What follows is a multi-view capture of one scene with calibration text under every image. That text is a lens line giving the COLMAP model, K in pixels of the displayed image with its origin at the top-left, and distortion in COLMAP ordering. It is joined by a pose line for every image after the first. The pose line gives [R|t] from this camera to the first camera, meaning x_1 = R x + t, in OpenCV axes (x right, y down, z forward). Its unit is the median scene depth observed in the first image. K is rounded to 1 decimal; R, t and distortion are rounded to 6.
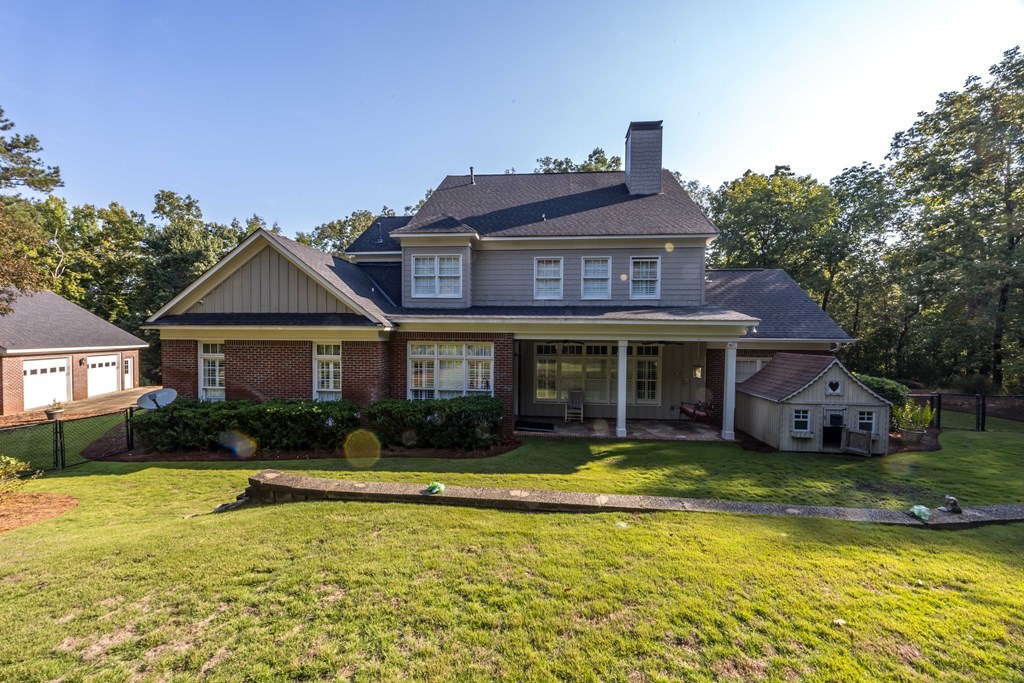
lens RADIAL K [[395.7, 0, 507.0], [0, 395.7, 345.1], [0, 0, 1]] dist [-0.001147, -0.000355]
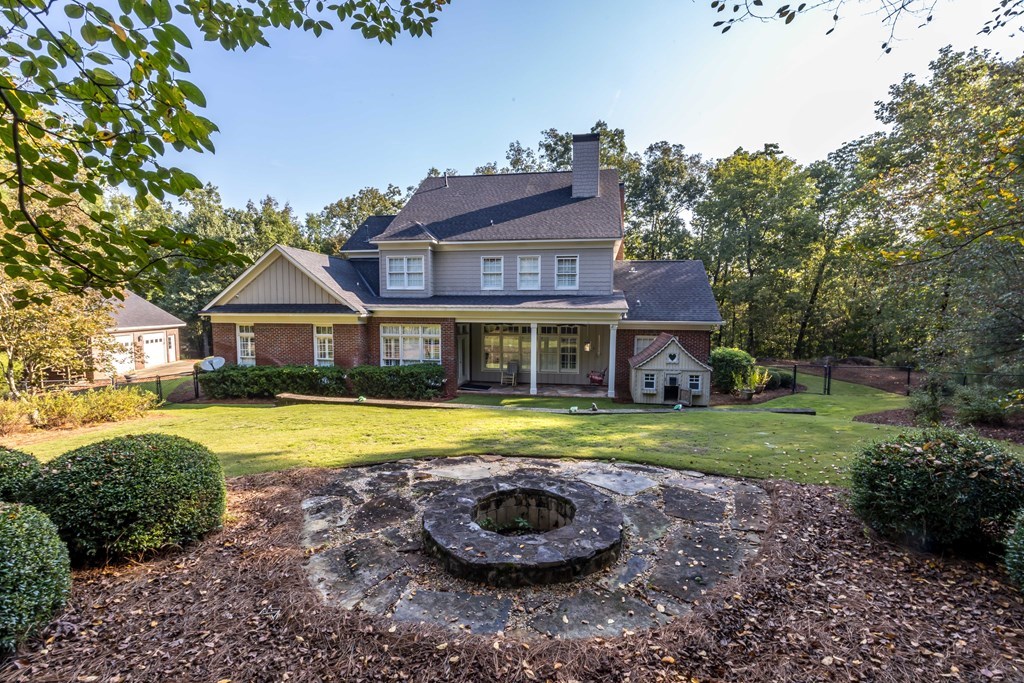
lens RADIAL K [[448.4, 0, 504.8], [0, 448.4, 345.3], [0, 0, 1]] dist [-0.018450, -0.000130]
pose [[0.996520, 0.003151, -0.083289, 0.269434], [0.001482, 0.998457, 0.055504, -0.018352], [0.083335, -0.055434, 0.994979, -0.444029]]
